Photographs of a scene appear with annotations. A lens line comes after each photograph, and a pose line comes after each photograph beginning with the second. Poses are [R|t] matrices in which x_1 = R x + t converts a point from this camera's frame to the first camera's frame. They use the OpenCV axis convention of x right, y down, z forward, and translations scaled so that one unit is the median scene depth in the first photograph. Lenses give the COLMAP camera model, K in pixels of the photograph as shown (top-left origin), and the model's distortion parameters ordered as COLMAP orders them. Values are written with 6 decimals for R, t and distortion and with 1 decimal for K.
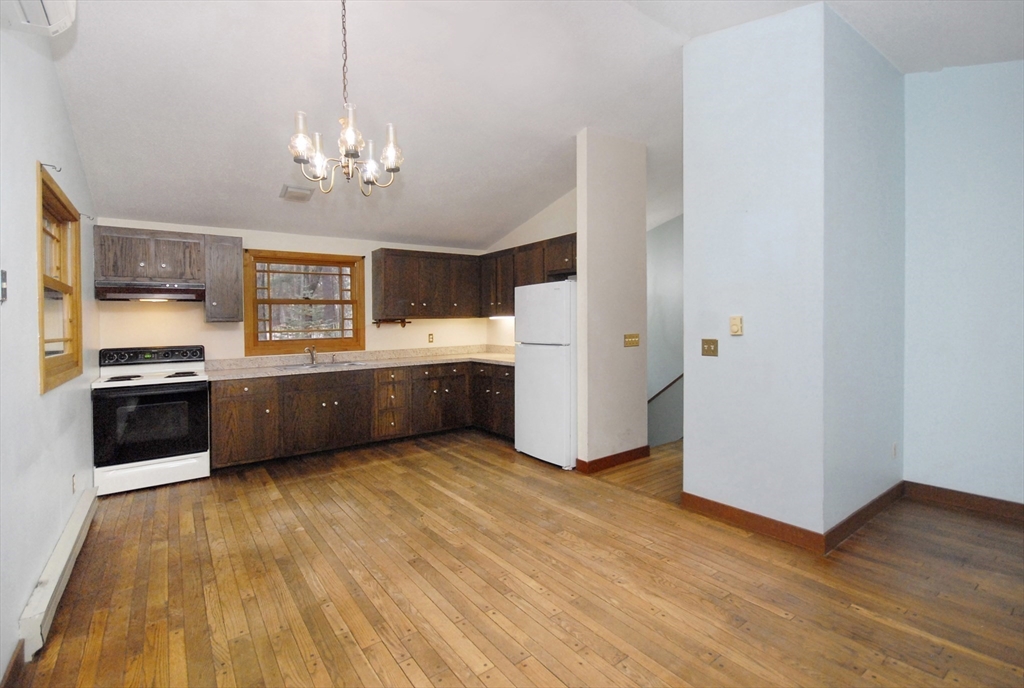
lens RADIAL K [[491.7, 0, 492.7], [0, 491.7, 341.9], [0, 0, 1]] dist [0.002967, 0.000199]
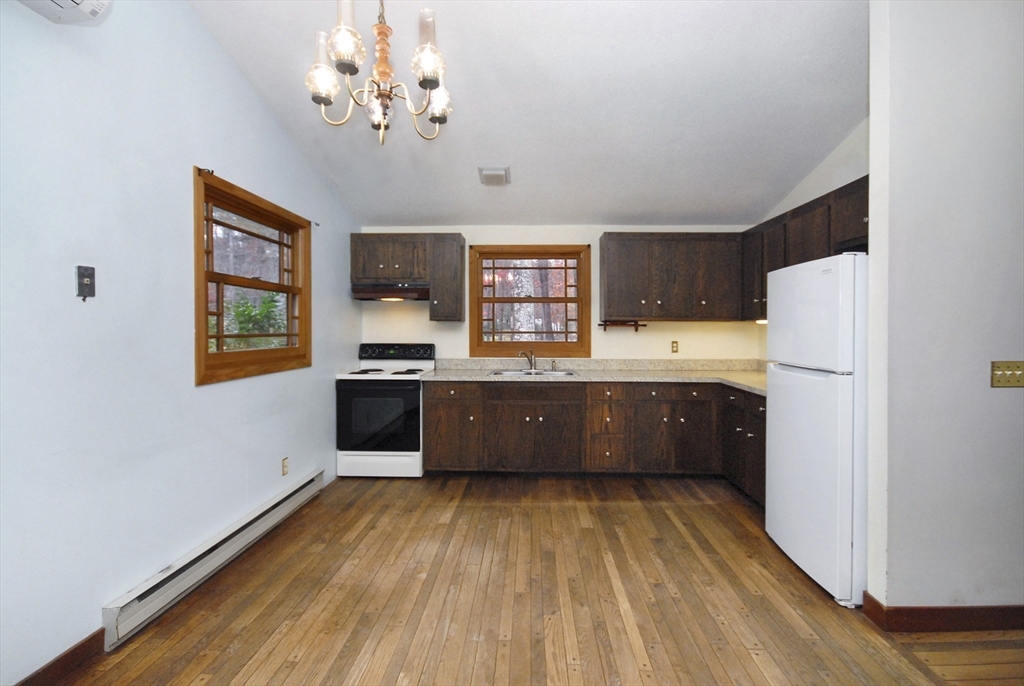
lens RADIAL K [[491.6, 0, 513.1], [0, 491.6, 330.2], [0, 0, 1]] dist [-0.004072, -0.001196]
pose [[0.812286, 0.026551, -0.582655, 0.148166], [-0.041838, 0.999042, -0.012802, -0.017223], [0.581757, 0.034776, 0.812619, 0.313751]]
